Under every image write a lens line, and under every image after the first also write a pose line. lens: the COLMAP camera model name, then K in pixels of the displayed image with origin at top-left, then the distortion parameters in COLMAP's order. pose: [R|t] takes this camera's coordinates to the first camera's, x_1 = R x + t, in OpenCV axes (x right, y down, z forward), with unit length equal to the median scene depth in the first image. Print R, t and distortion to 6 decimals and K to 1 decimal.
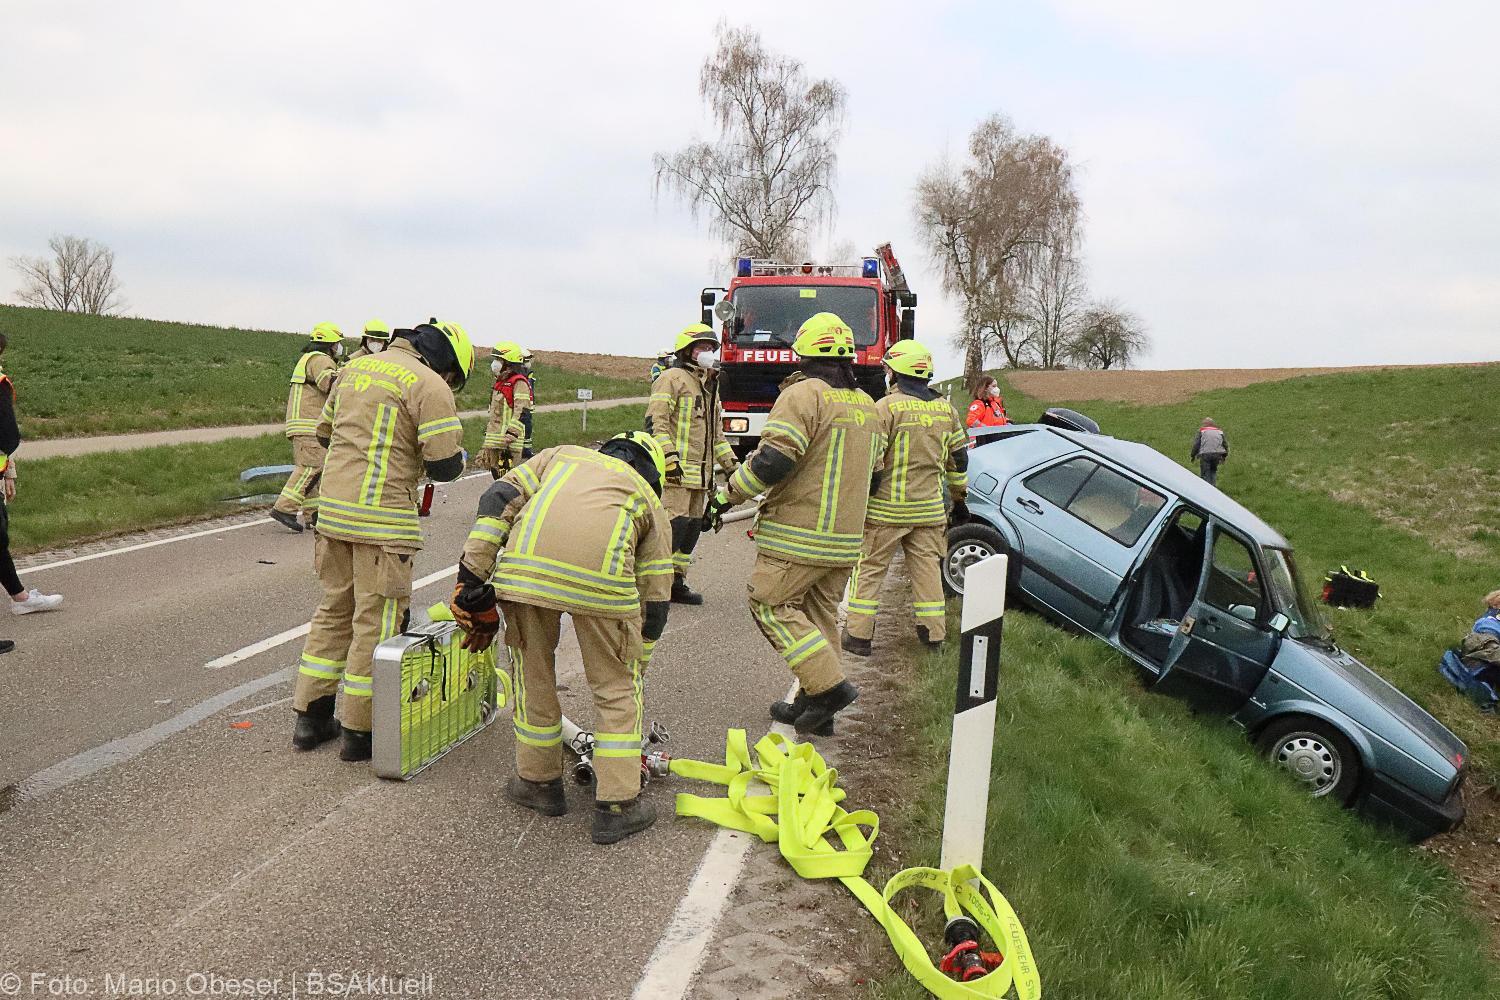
lens RADIAL K [[1158.3, 0, 753.8], [0, 1158.3, 498.0], [0, 0, 1]] dist [-0.001515, 0.014306]
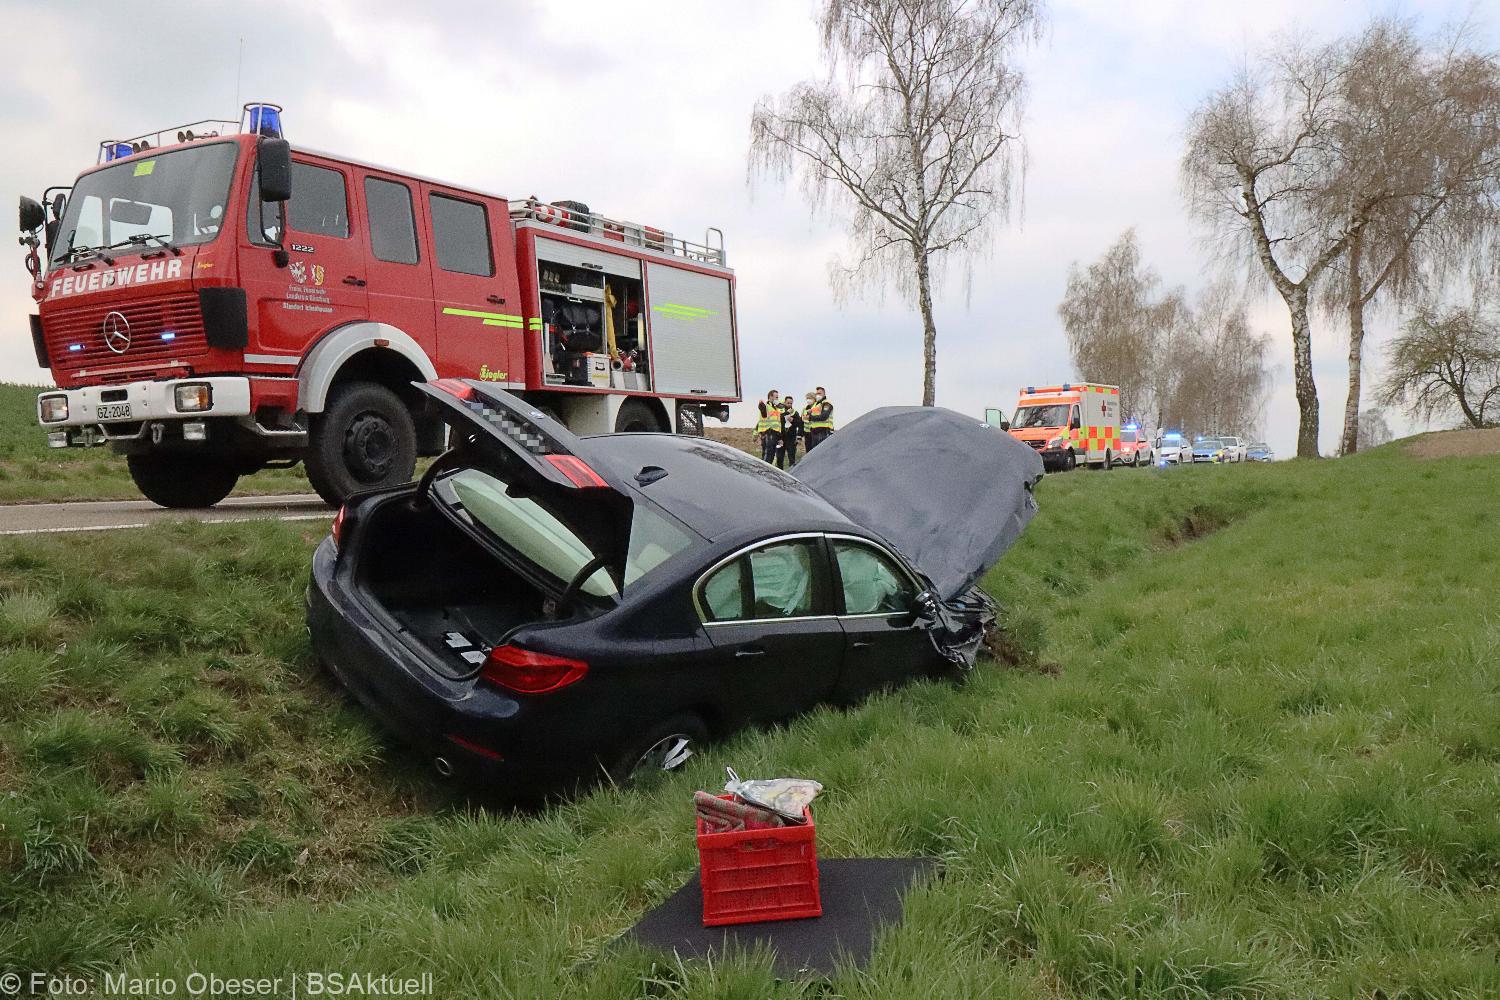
lens RADIAL K [[1158.3, 0, 764.1], [0, 1158.3, 532.2], [0, 0, 1]] dist [-0.001515, 0.014306]
pose [[0.925657, -0.011858, -0.378178, 0.348053], [-0.009325, 0.998490, -0.054133, -0.031411], [0.378248, 0.053635, 0.924149, 0.748573]]
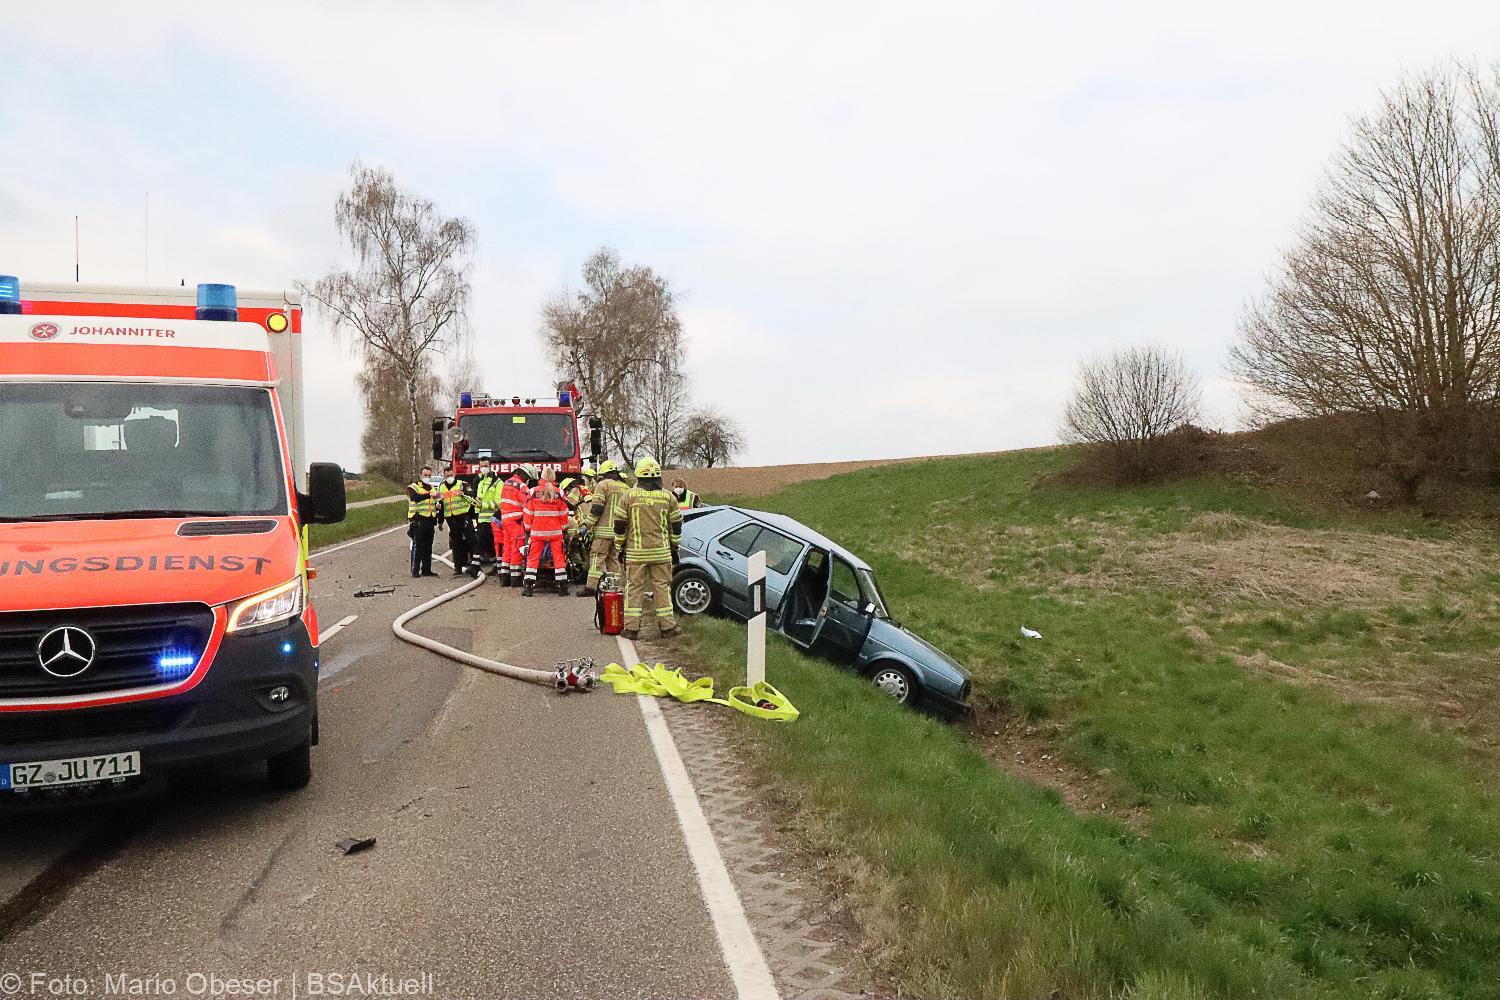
lens RADIAL K [[1124.7, 0, 742.8], [0, 1124.7, 492.6], [0, 0, 1]] dist [0.001791, 0.007902]
pose [[0.946020, -0.043959, 0.321112, -0.070760], [0.073598, 0.994014, -0.080747, 0.014345], [-0.315641, 0.100021, 0.943592, -0.148766]]
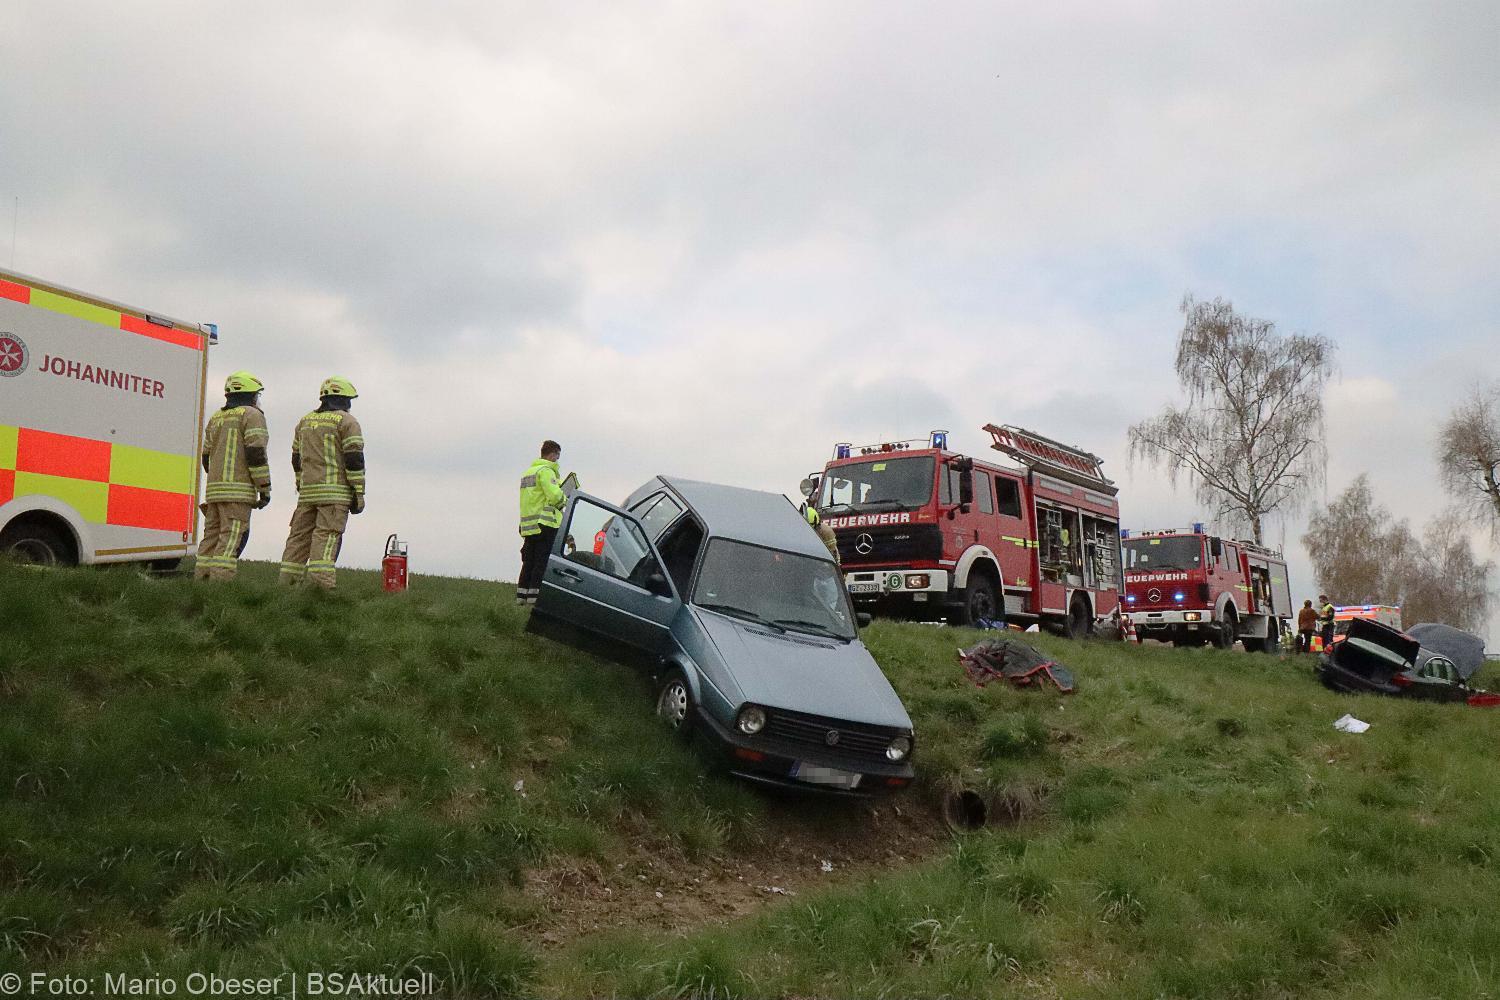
lens RADIAL K [[1124.7, 0, 785.4], [0, 1124.7, 522.0], [0, 0, 1]] dist [0.001791, 0.007902]
pose [[0.865150, -0.076120, -0.495702, 0.276915], [-0.049417, 0.970665, -0.235302, 0.072740], [0.499072, 0.228067, 0.836010, 0.044140]]
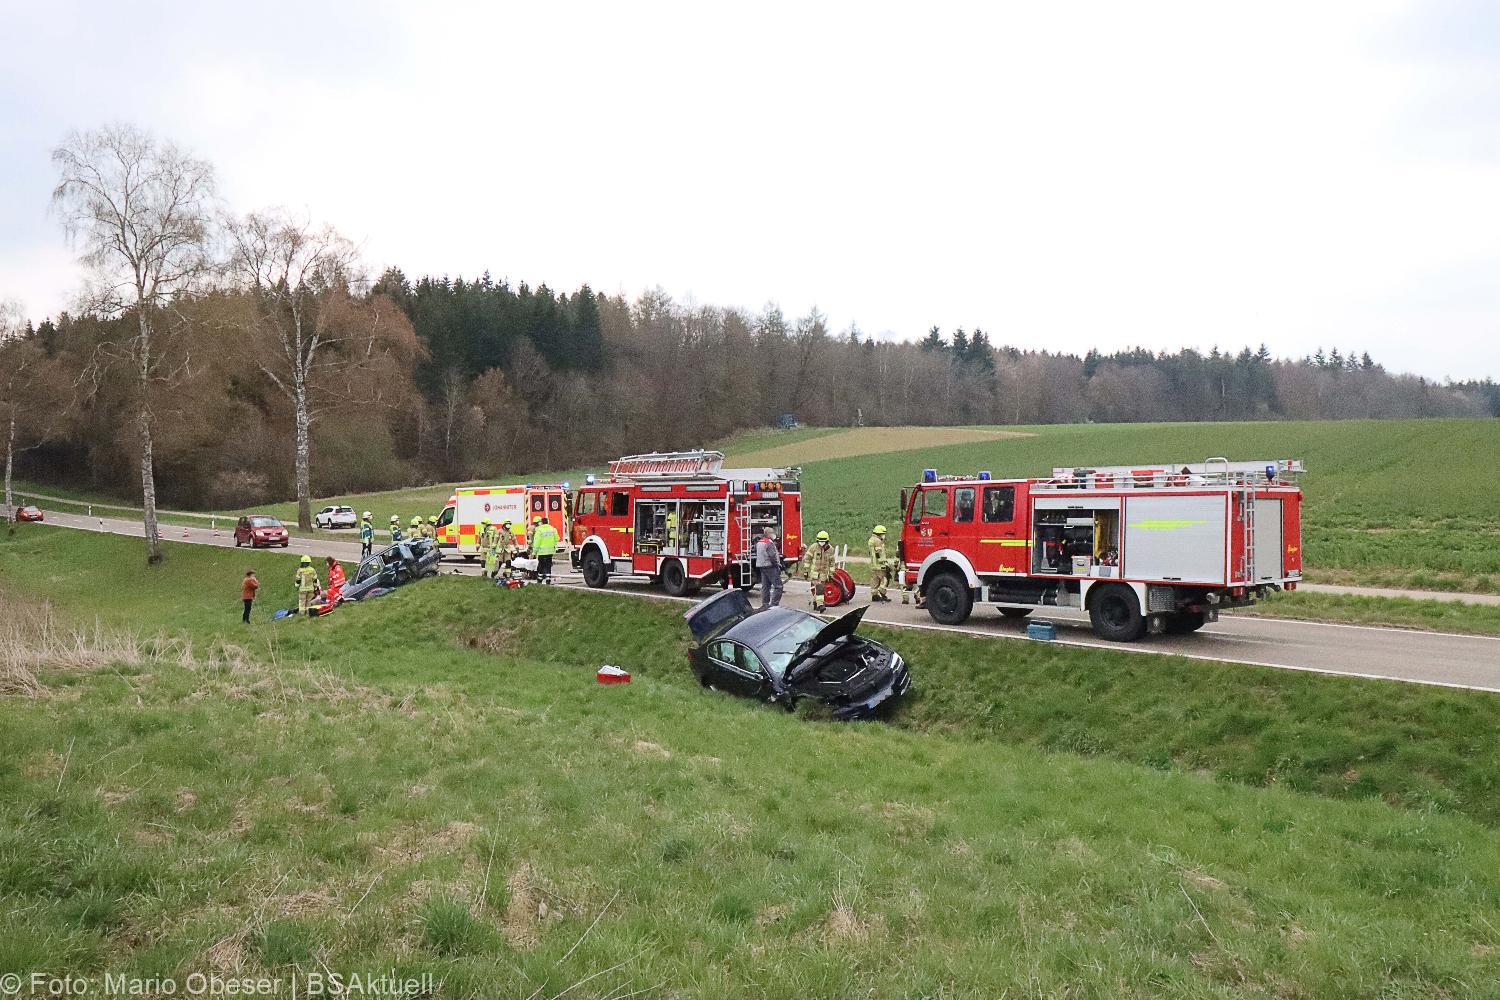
lens RADIAL K [[1124.7, 0, 721.2], [0, 1124.7, 494.9], [0, 0, 1]] dist [0.001791, 0.007902]
pose [[-0.649131, -0.022572, -0.760342, 0.803543], [-0.097735, 0.993750, 0.053938, -0.165945], [0.754372, 0.109325, -0.647280, 1.364177]]
